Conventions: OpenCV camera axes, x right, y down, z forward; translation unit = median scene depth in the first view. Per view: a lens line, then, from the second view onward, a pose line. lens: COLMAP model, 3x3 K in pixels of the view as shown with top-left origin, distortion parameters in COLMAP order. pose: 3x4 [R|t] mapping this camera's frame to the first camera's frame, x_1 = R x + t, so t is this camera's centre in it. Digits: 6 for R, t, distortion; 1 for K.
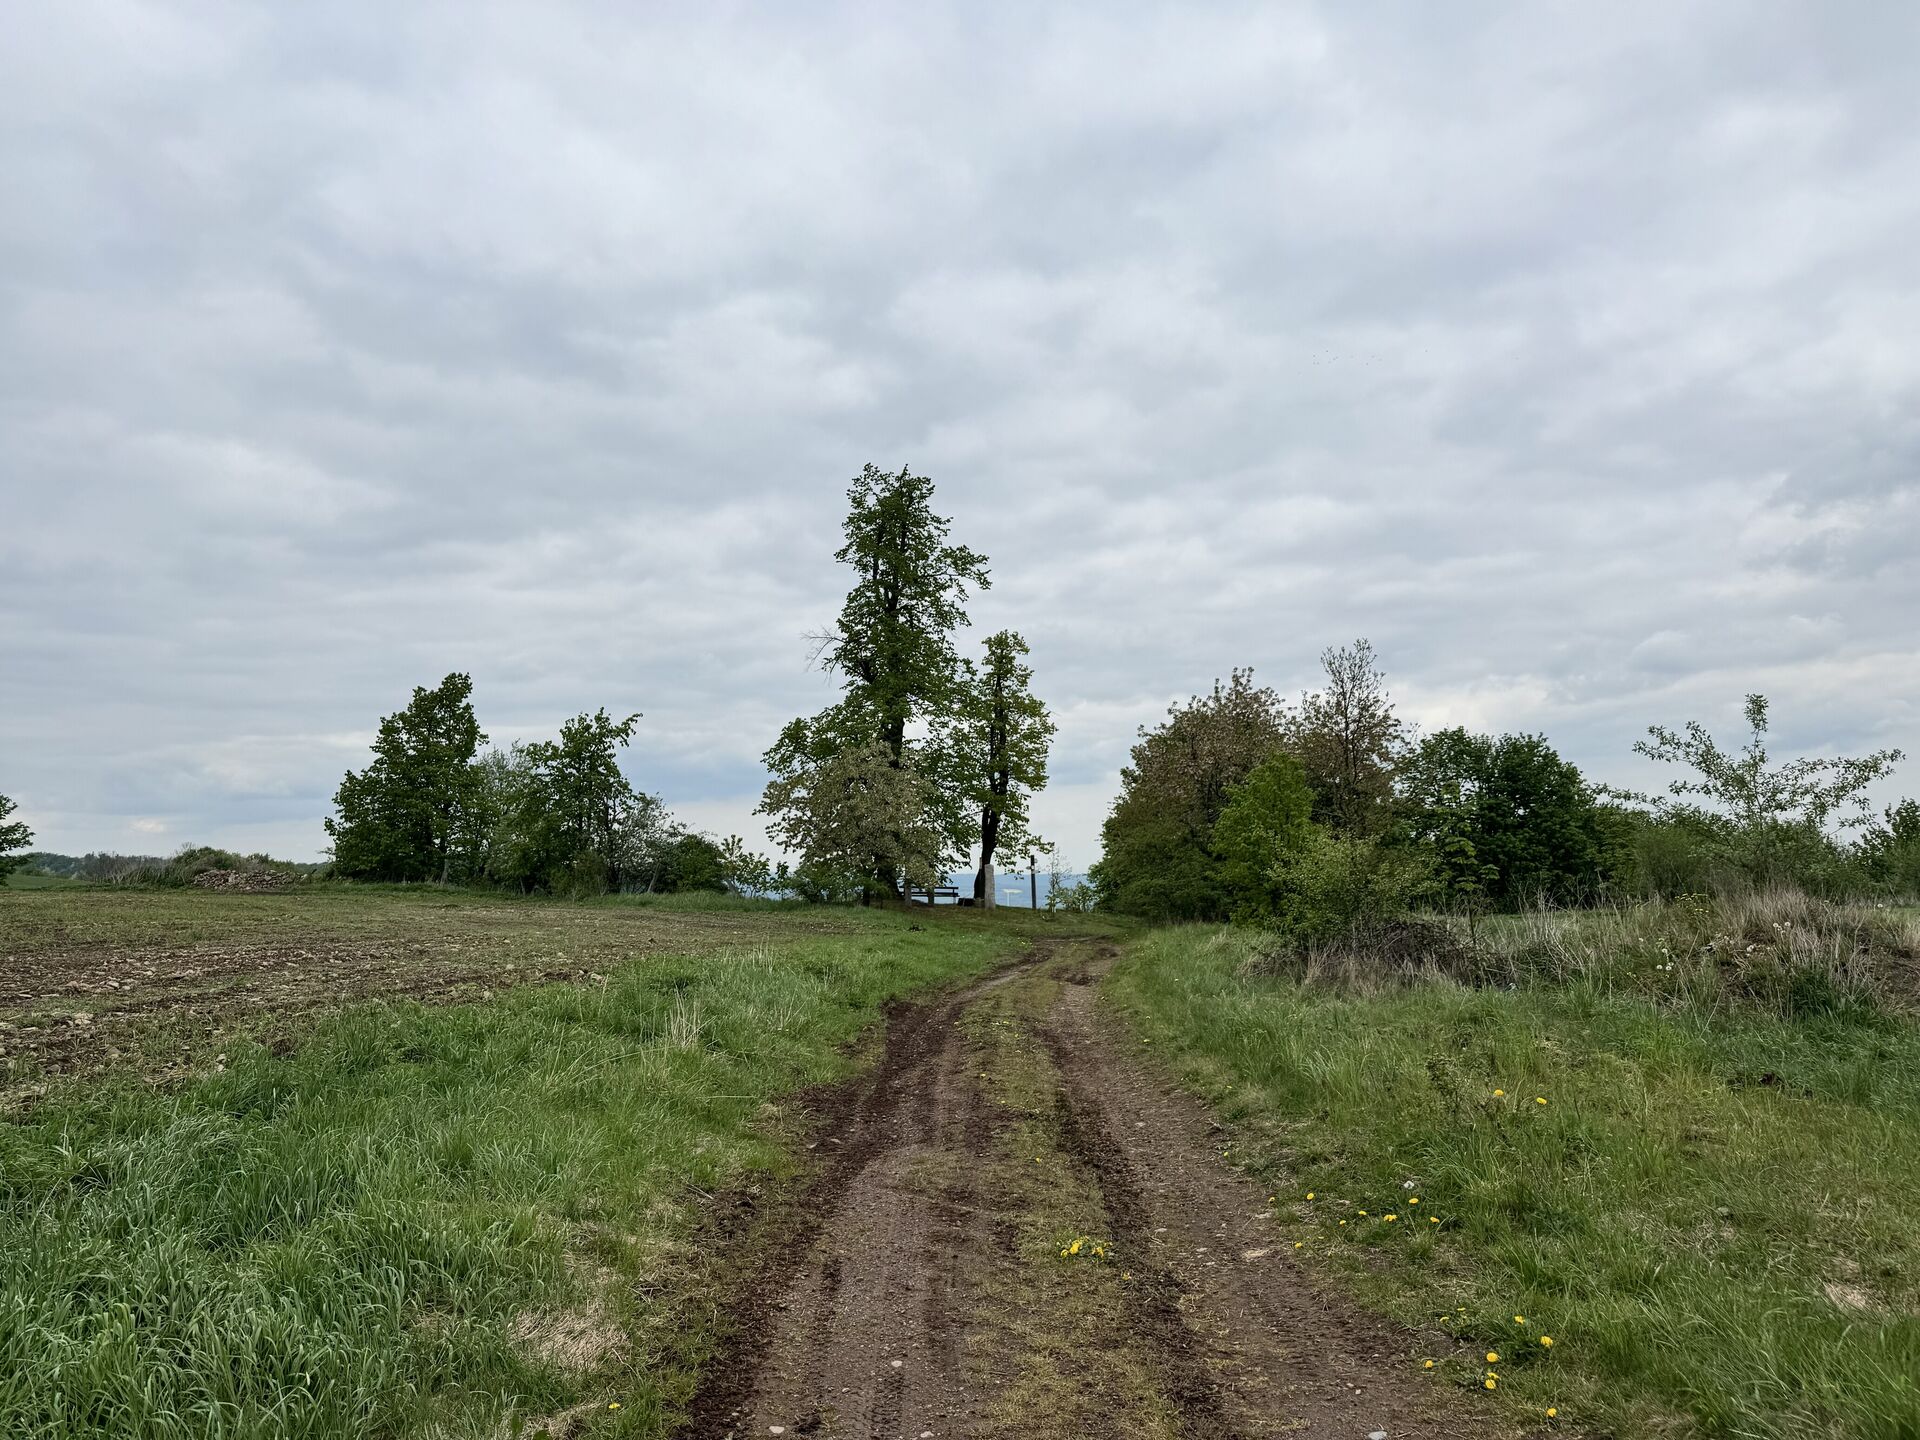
lens RADIAL K [[1370.6, 0, 963.9], [0, 1370.6, 715.8], [0, 0, 1]] dist [0.026590, -0.022841]
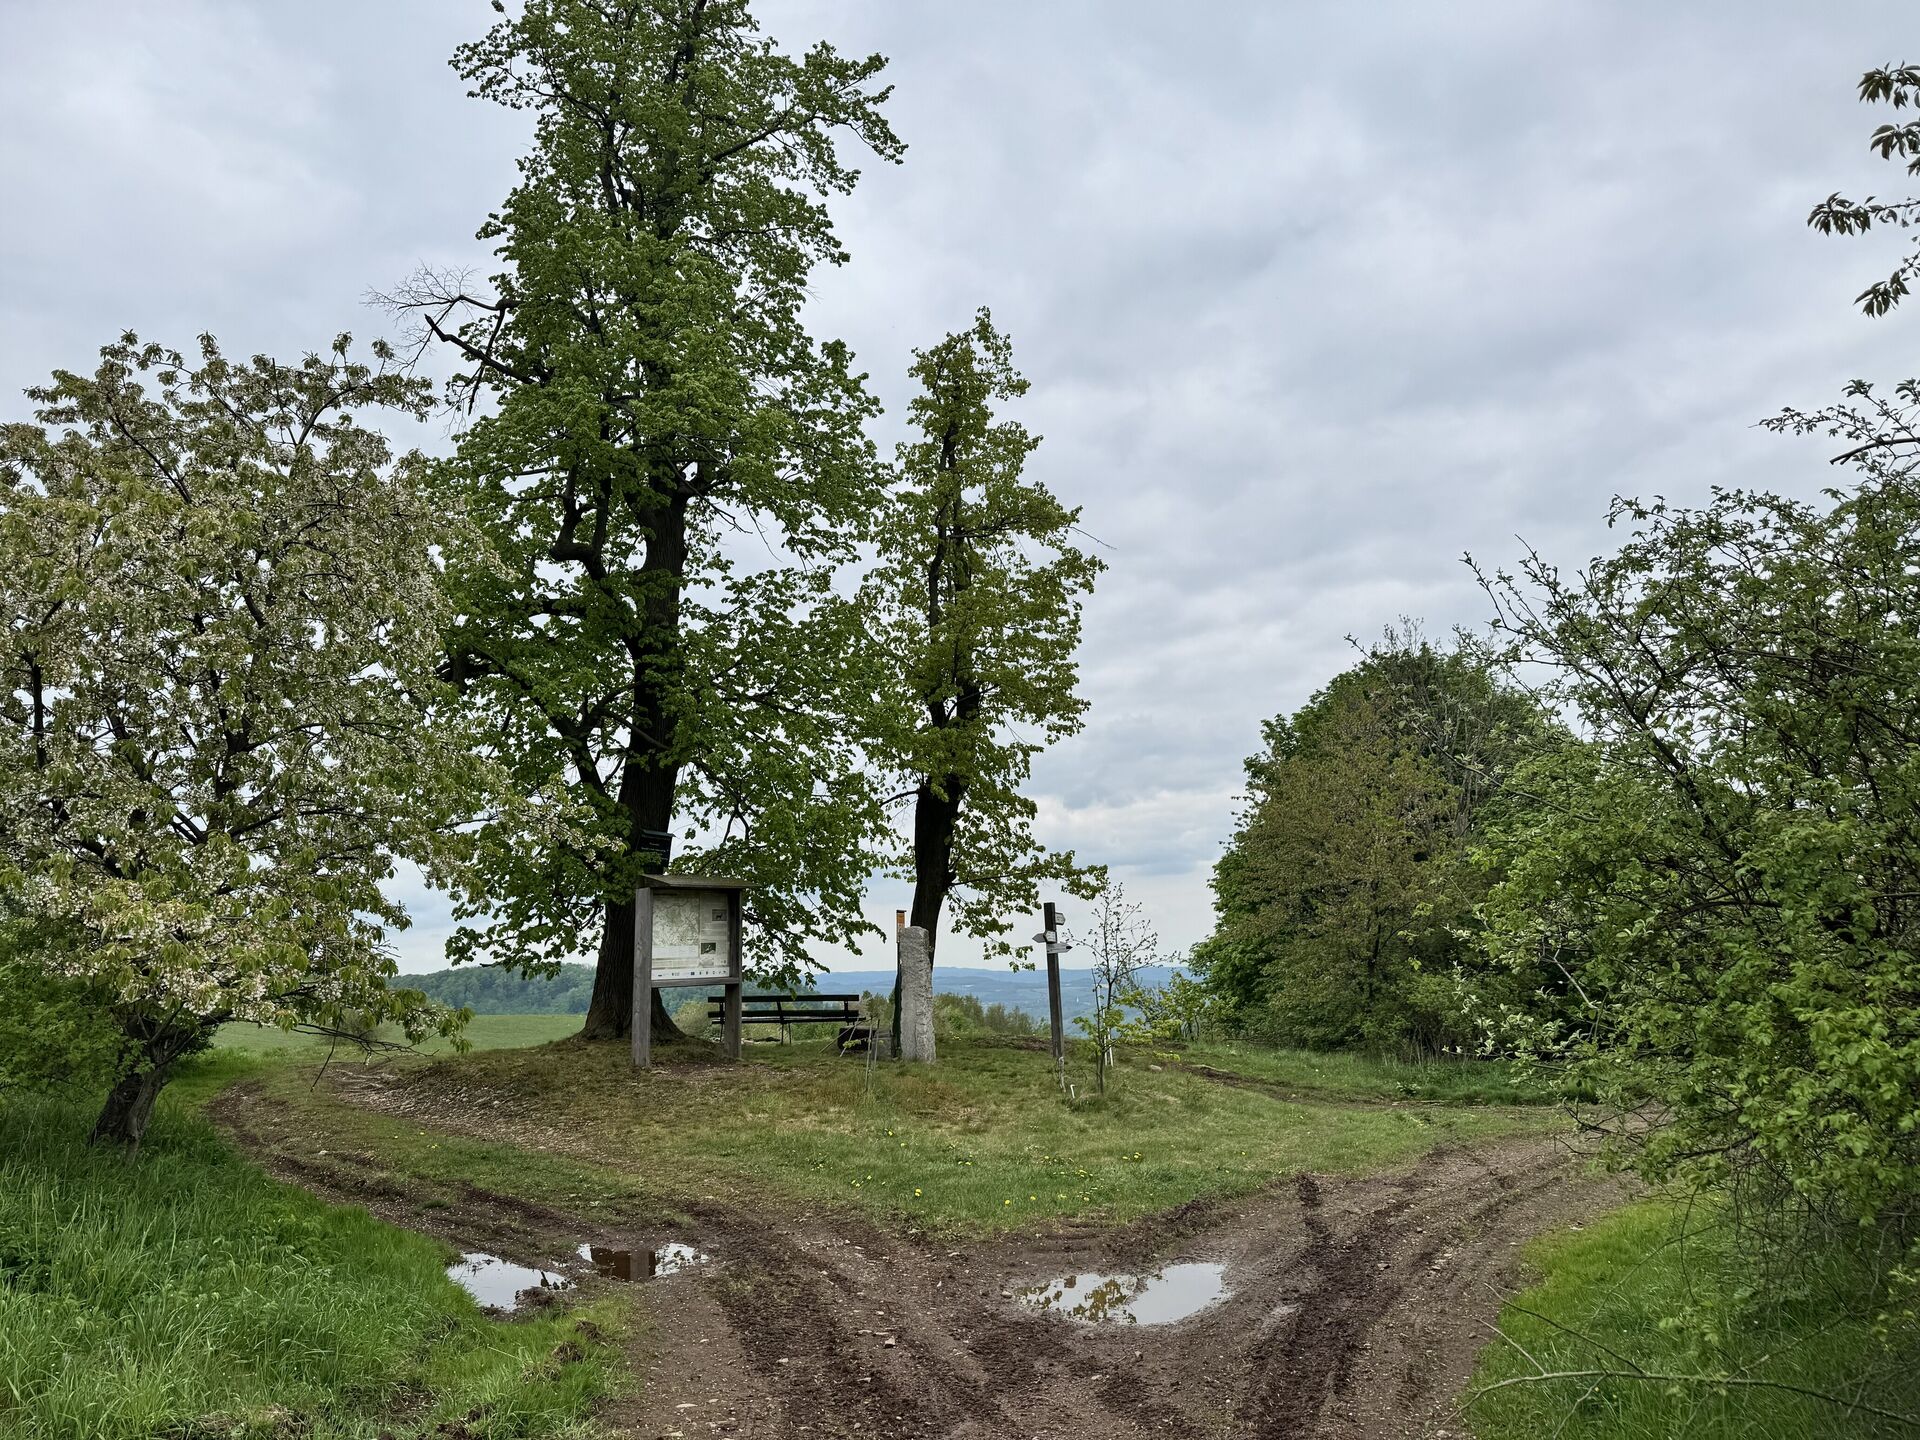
lens RADIAL K [[1370.6, 0, 952.6], [0, 1370.6, 727.0], [0, 0, 1]] dist [0.026590, -0.022841]
pose [[0.997379, -0.034614, -0.063541, 0.048604], [0.030567, 0.997508, -0.063592, 0.076120], [0.065583, 0.061483, 0.995951, 0.619110]]
